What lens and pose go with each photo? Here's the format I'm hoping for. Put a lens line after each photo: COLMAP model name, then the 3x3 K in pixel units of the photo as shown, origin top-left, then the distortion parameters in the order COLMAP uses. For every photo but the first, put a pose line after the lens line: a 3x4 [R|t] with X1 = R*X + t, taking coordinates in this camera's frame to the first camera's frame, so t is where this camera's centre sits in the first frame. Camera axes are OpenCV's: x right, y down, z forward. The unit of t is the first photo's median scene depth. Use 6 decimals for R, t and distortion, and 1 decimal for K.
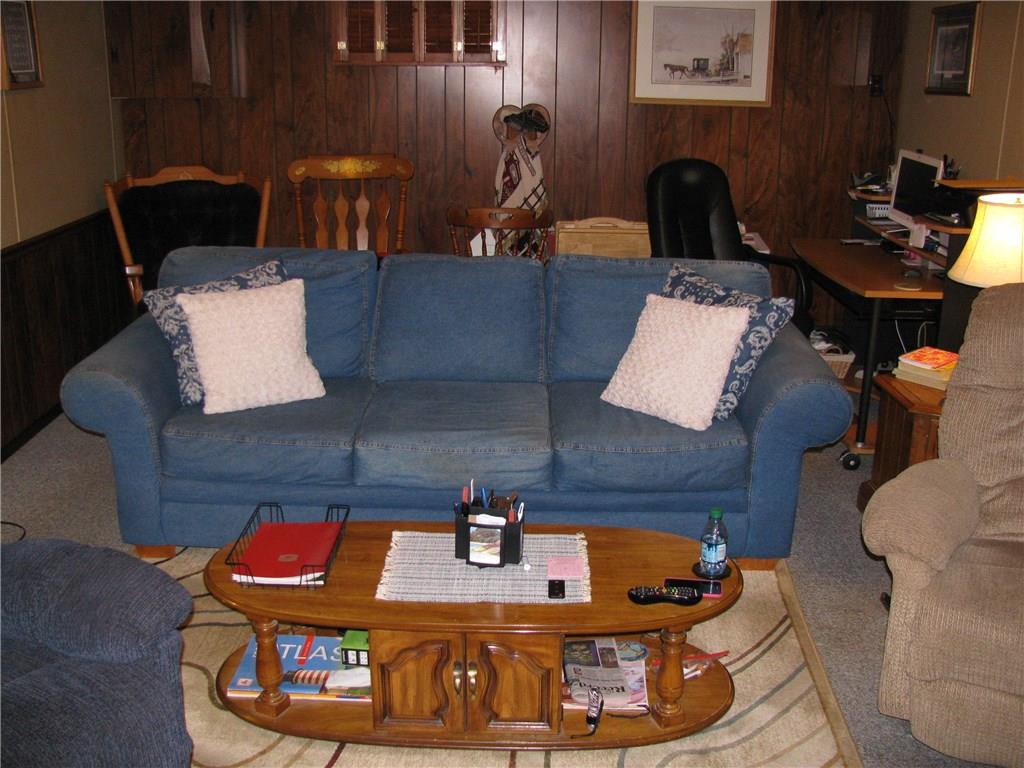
lens RADIAL K [[1057.0, 0, 525.5], [0, 1057.0, 381.3], [0, 0, 1]] dist [-0.217186, 0.255188]
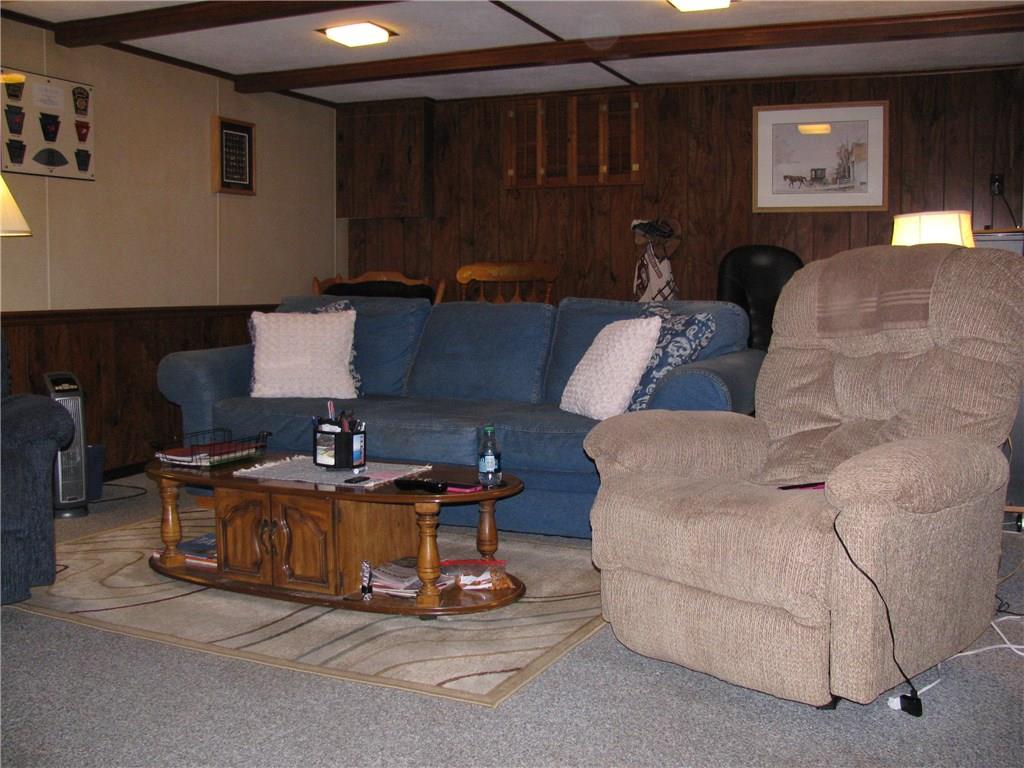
lens RADIAL K [[1057.0, 0, 525.5], [0, 1057.0, 381.3], [0, 0, 1]] dist [-0.217186, 0.255188]
pose [[0.915460, 0.020856, -0.401867, 0.332139], [-0.106324, 0.975703, -0.191571, 0.141316], [0.388107, 0.218104, 0.895435, -0.027673]]
